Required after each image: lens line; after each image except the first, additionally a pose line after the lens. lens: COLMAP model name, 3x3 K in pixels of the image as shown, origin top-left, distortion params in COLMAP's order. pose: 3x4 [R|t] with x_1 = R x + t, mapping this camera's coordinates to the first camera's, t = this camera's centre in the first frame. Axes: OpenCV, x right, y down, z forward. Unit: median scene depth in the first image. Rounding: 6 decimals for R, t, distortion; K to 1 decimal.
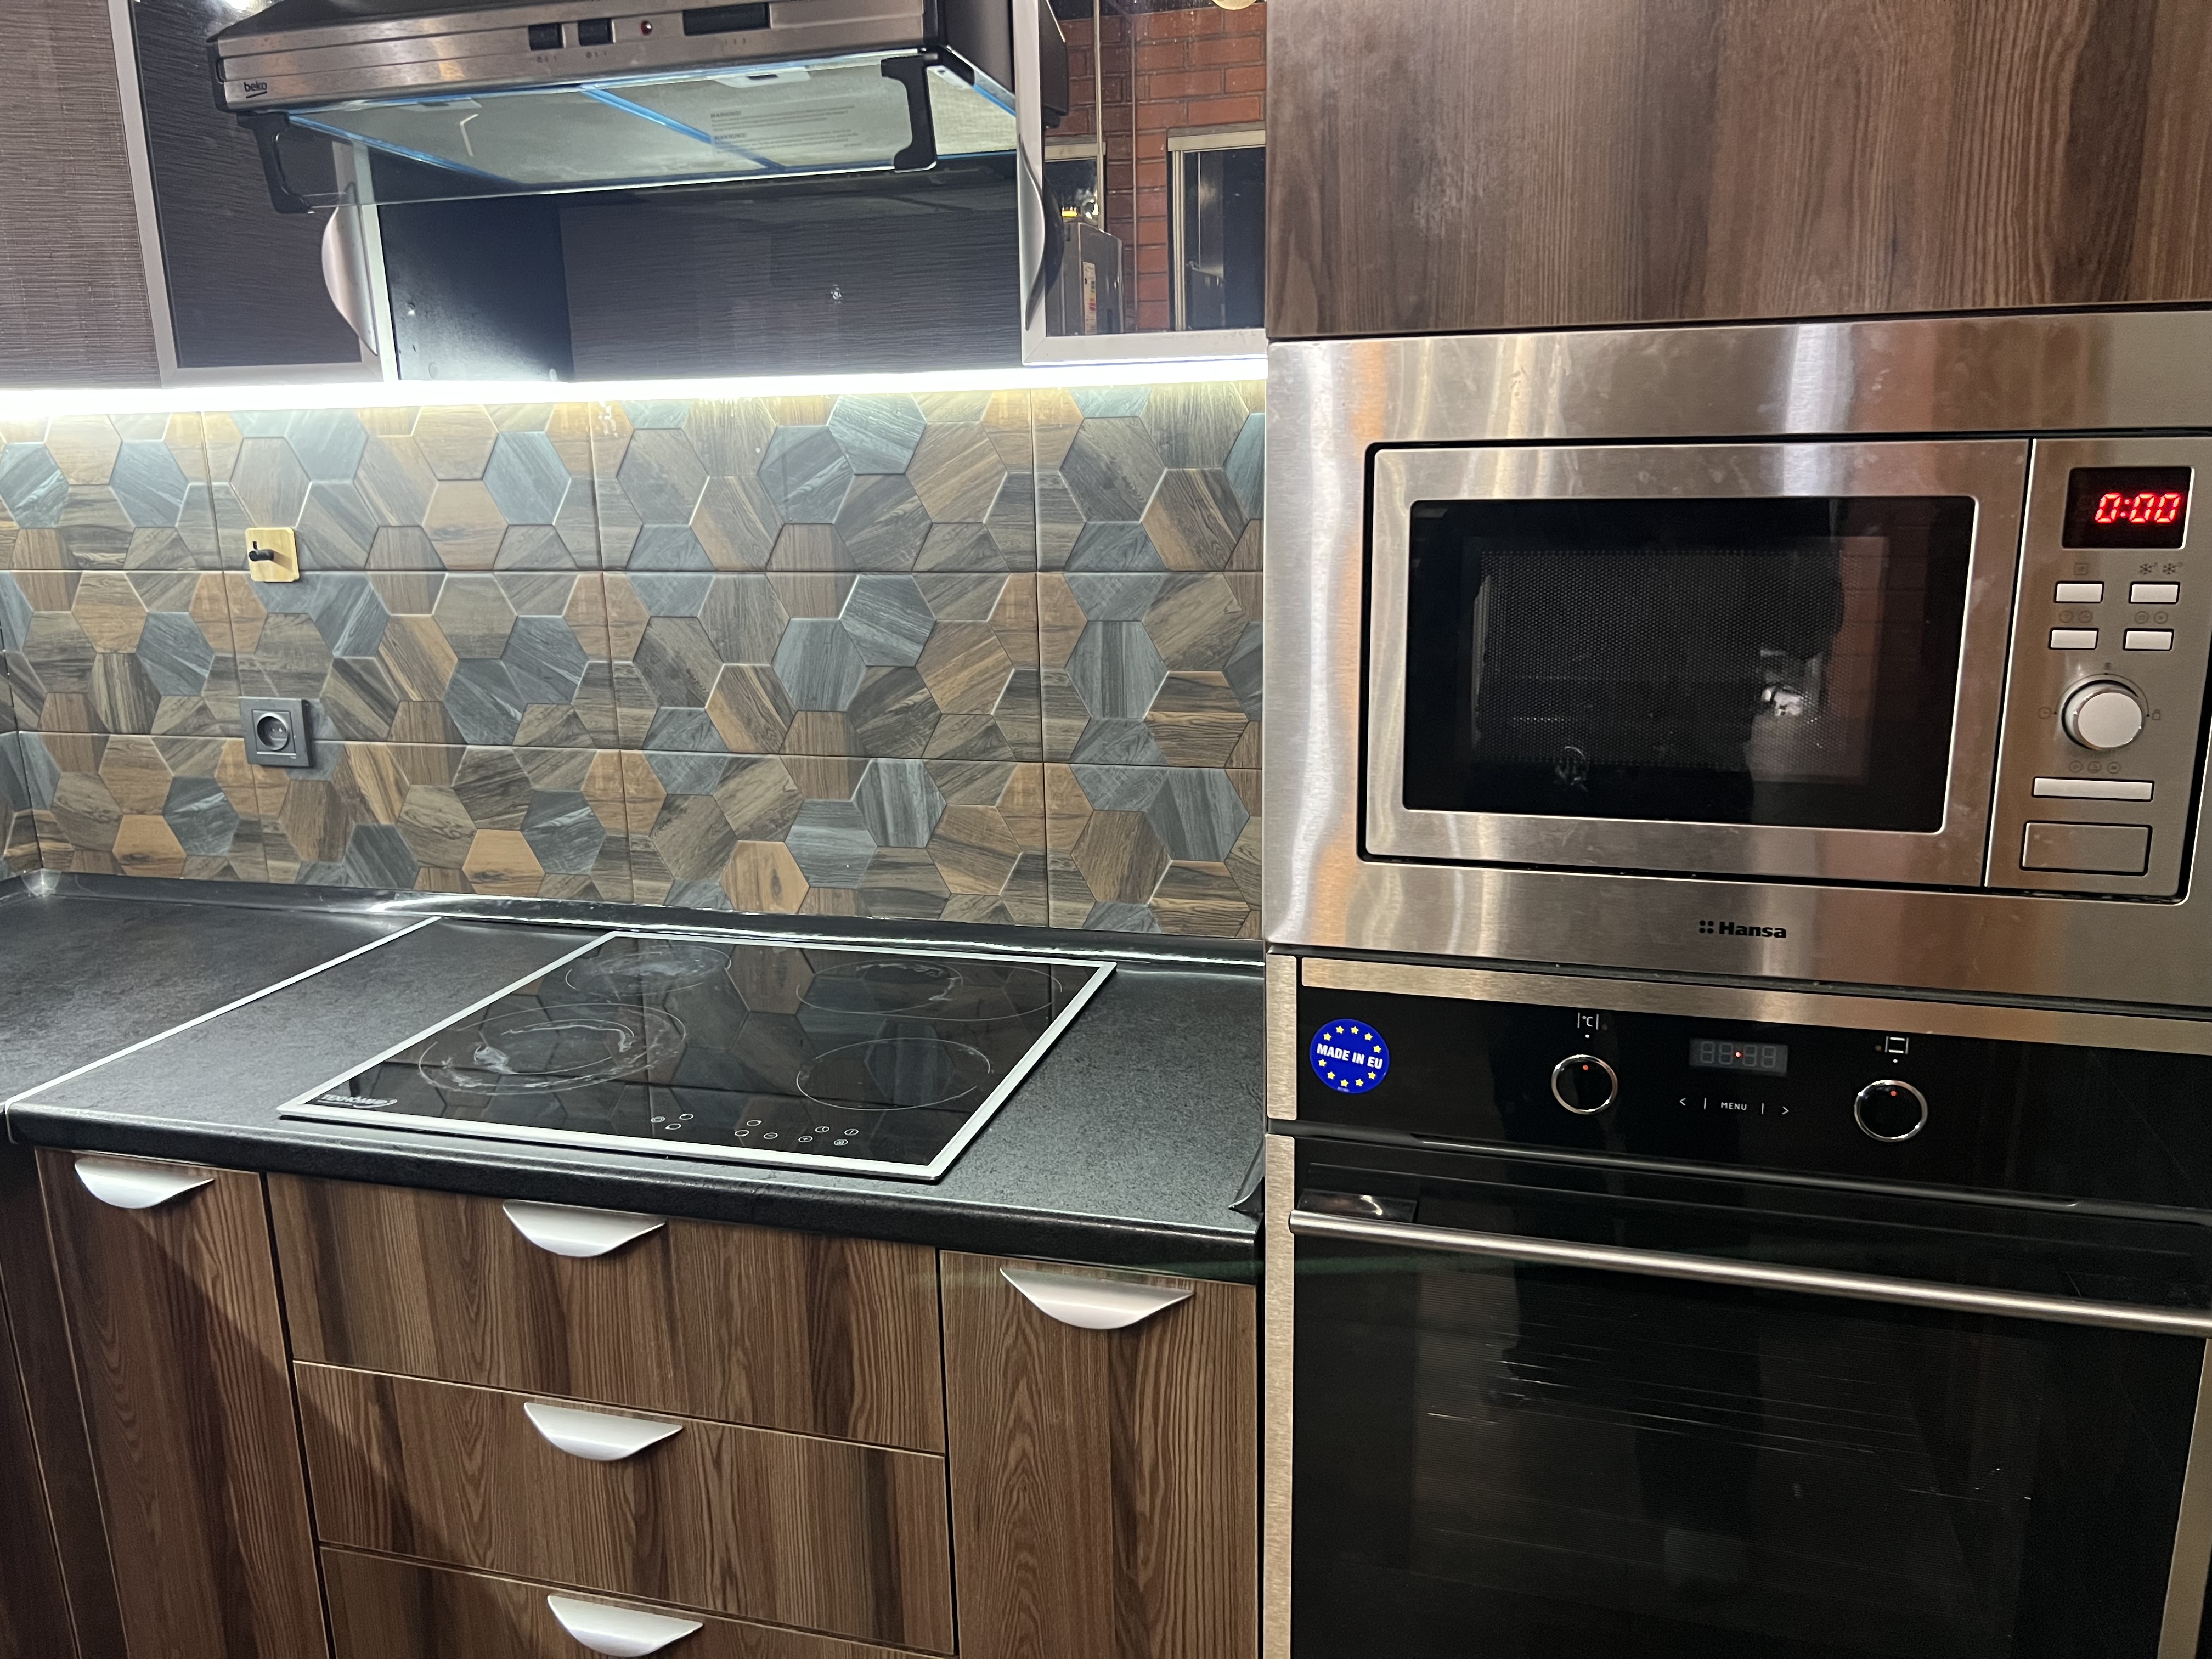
lens RADIAL K [[1662.8, 0, 1090.3], [0, 1662.8, 816.5], [0, 0, 1]] dist [0.042787, -0.022627]
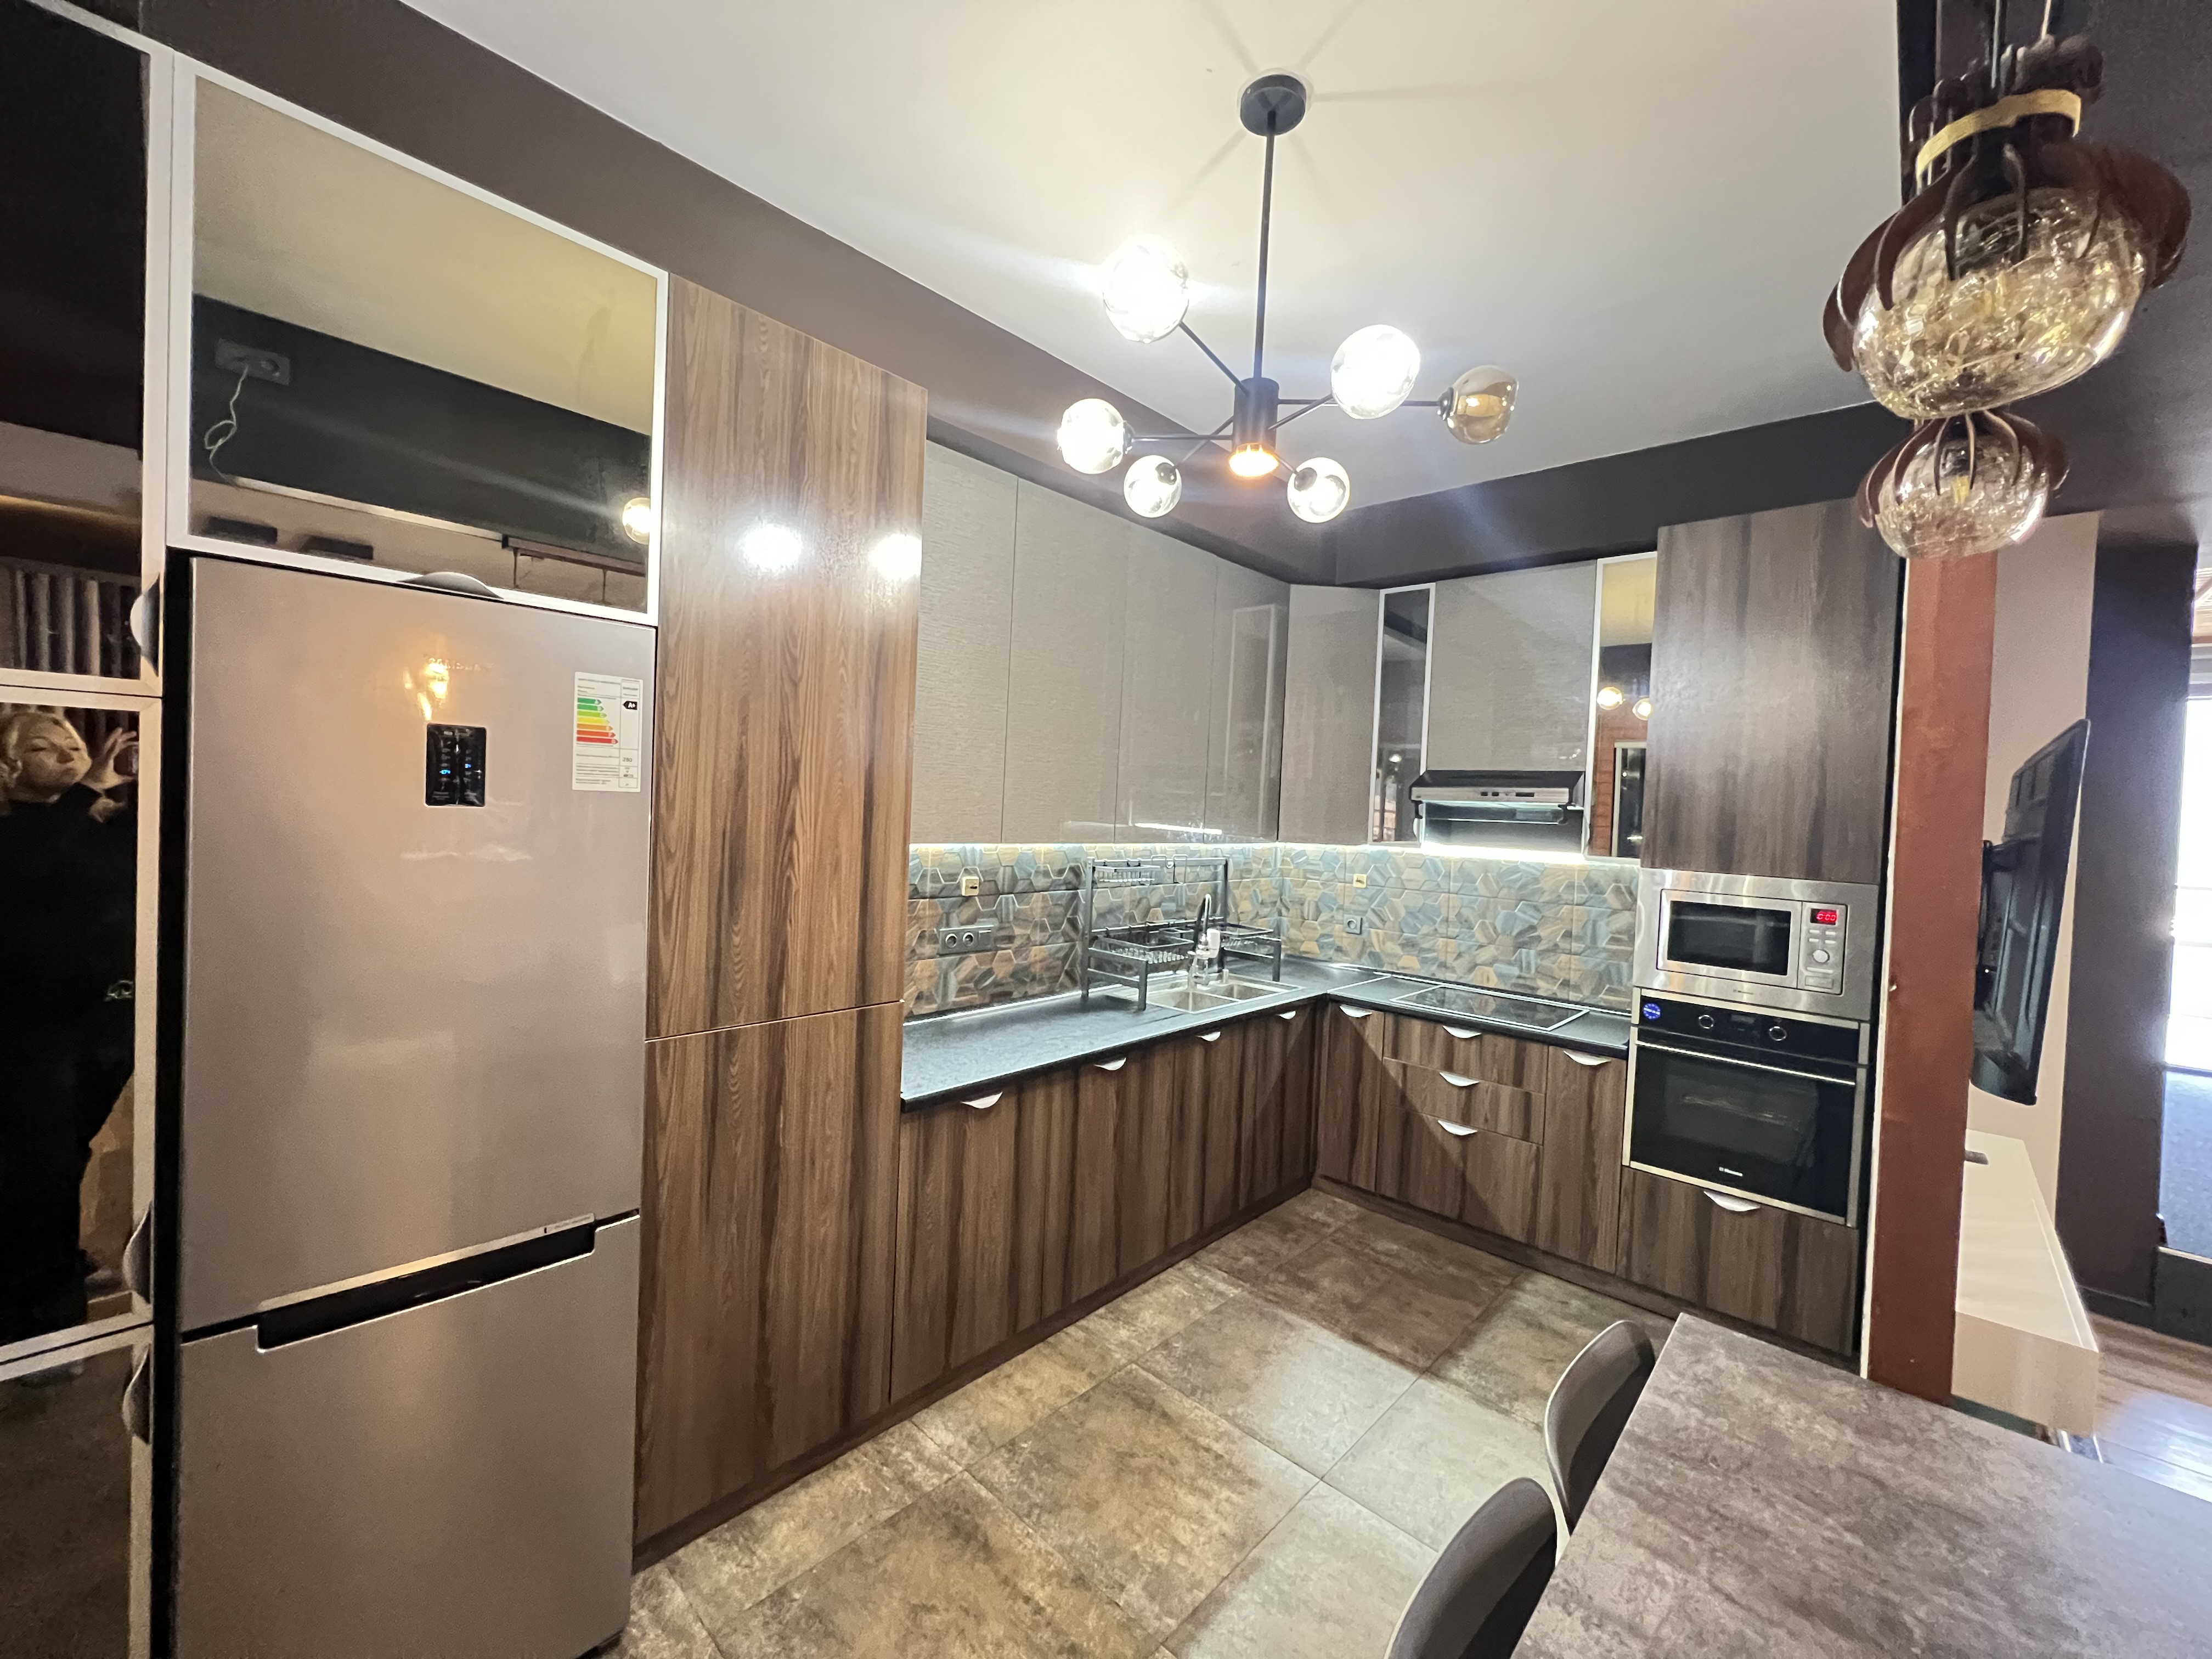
lens RADIAL K [[894.8, 0, 1101.5], [0, 894.8, 823.3], [0, 0, 1]] dist [-0.001670, 0.000630]
pose [[0.892291, 0.072058, -0.445674, -0.096408], [-0.166537, 0.970096, -0.176577, 0.214121], [0.419622, 0.231779, 0.877608, -1.312985]]
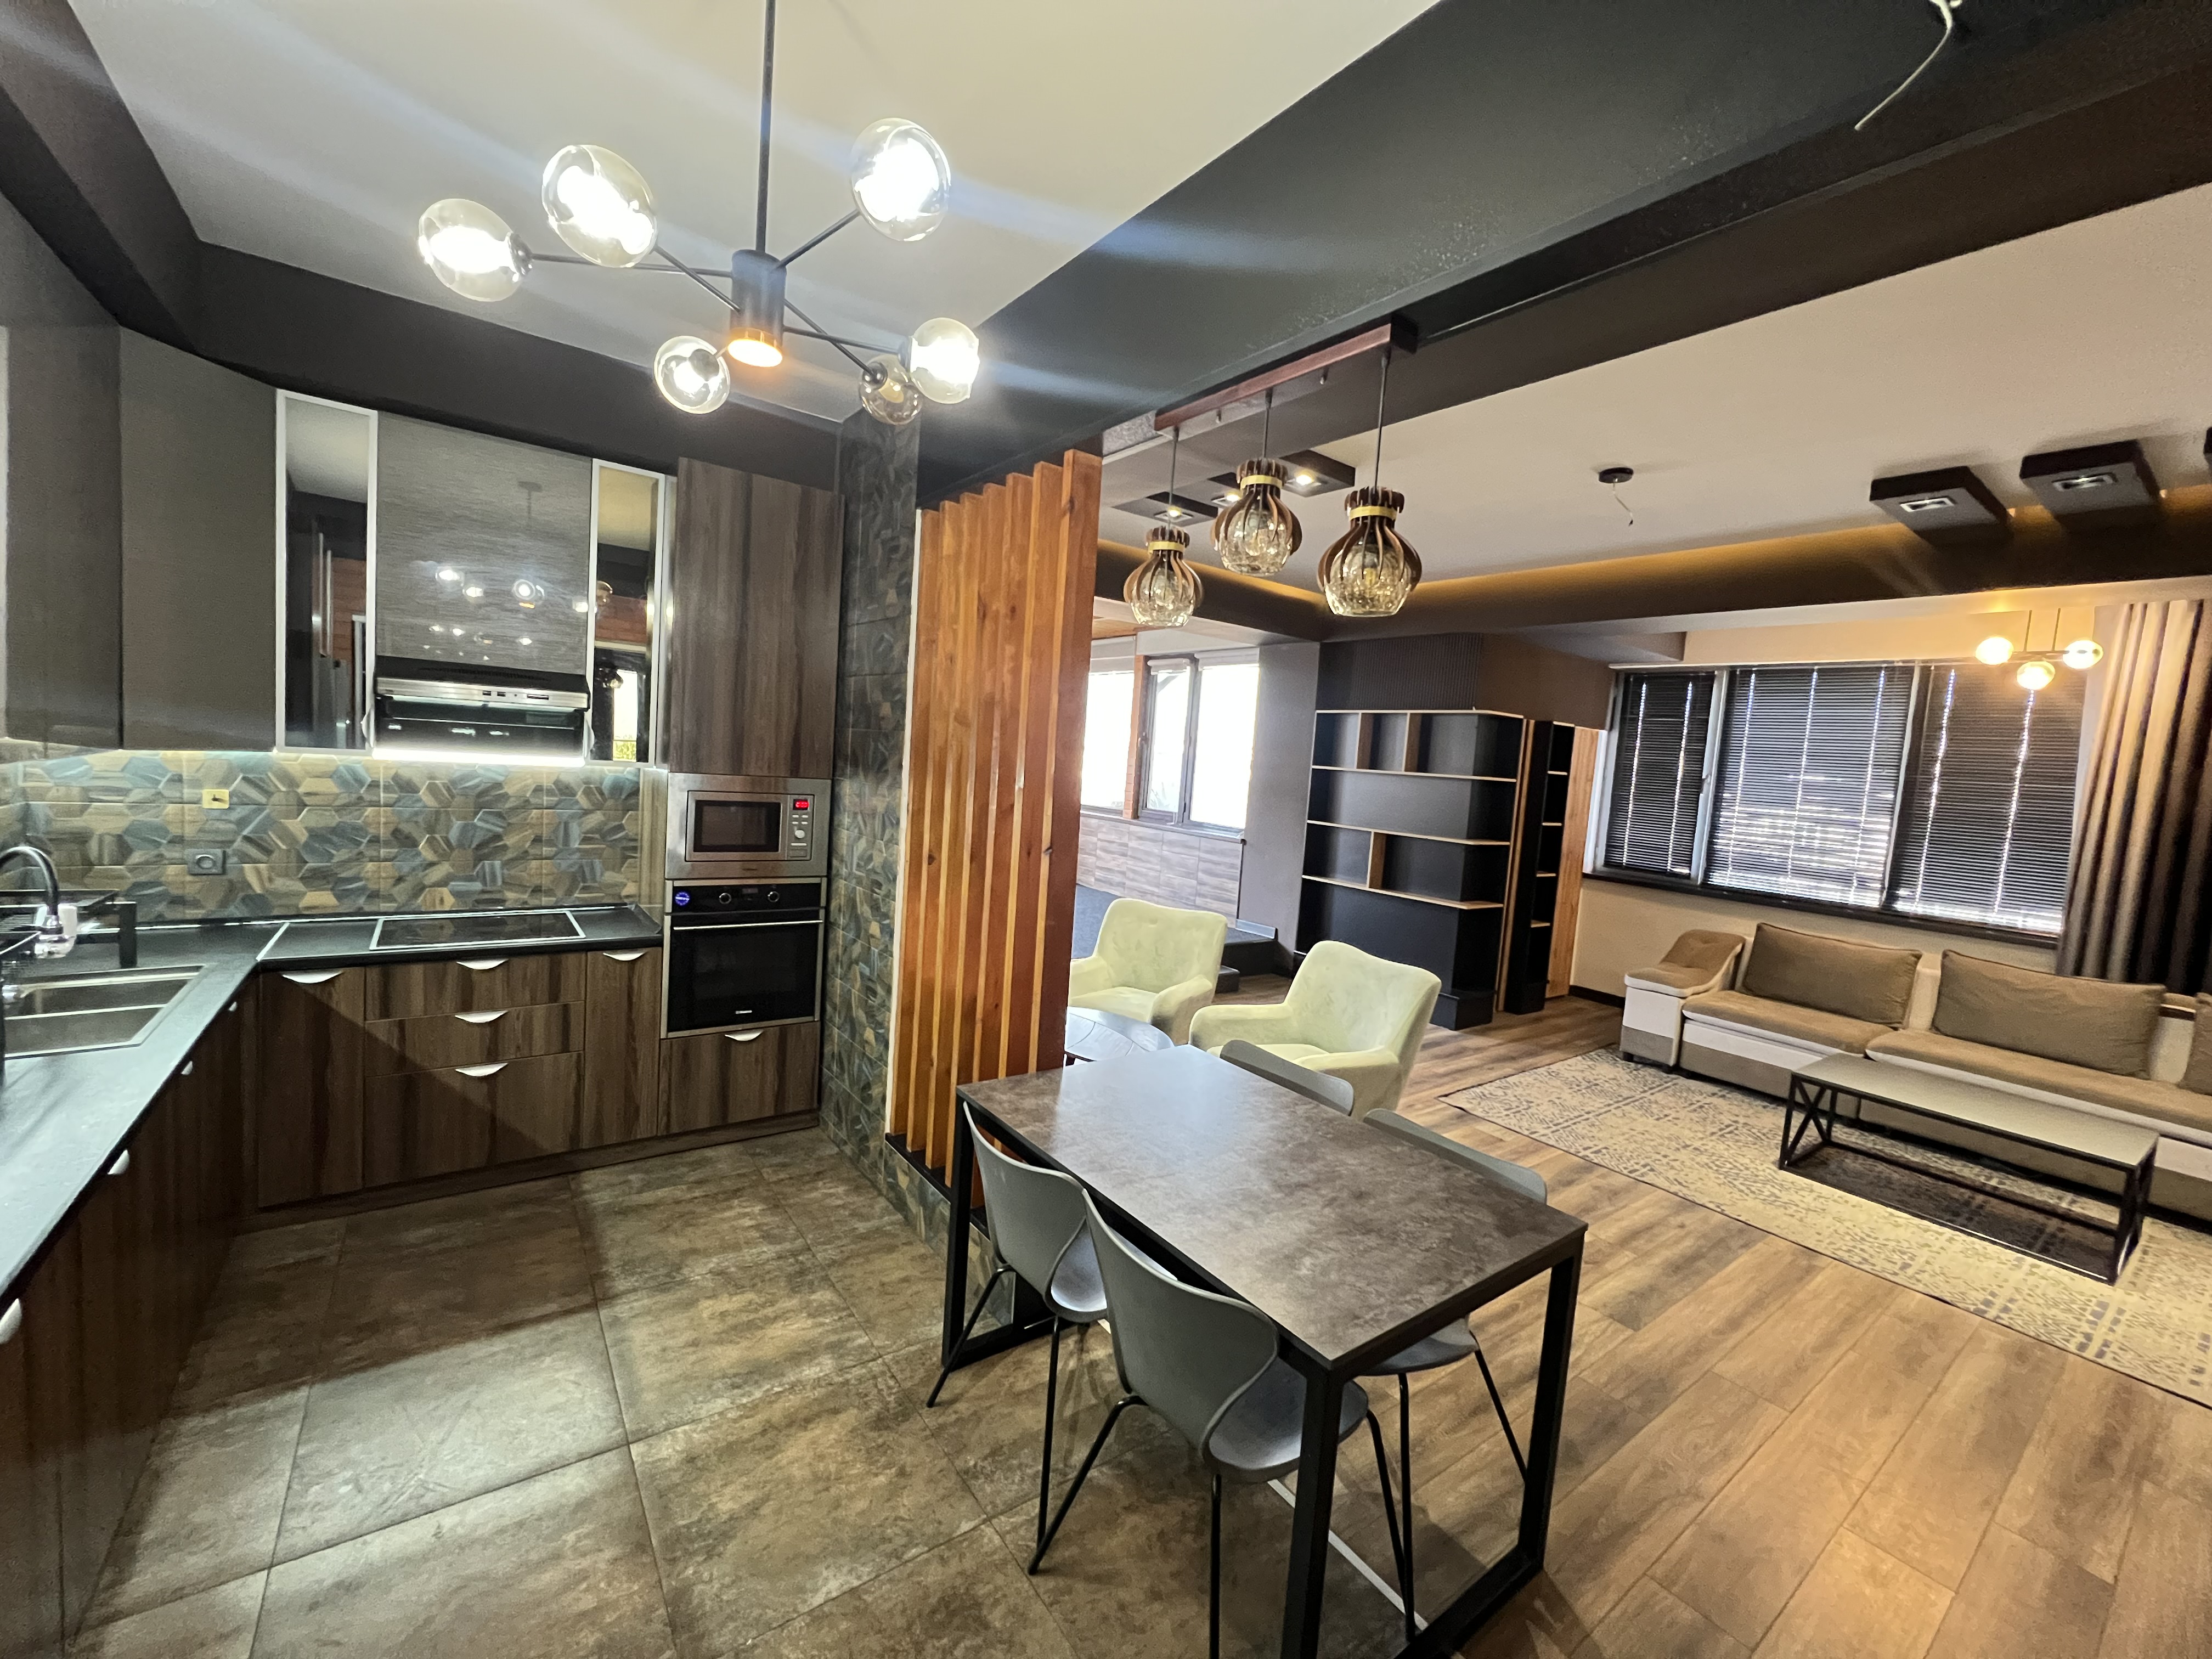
lens RADIAL K [[894.8, 0, 1103.4], [0, 894.8, 821.6], [0, 0, 1]] dist [-0.001670, 0.000630]
pose [[0.606233, 0.007916, 0.795248, -0.851168], [0.102426, 0.990845, -0.087944, 0.185611], [-0.788664, 0.134769, 0.599872, -1.195553]]
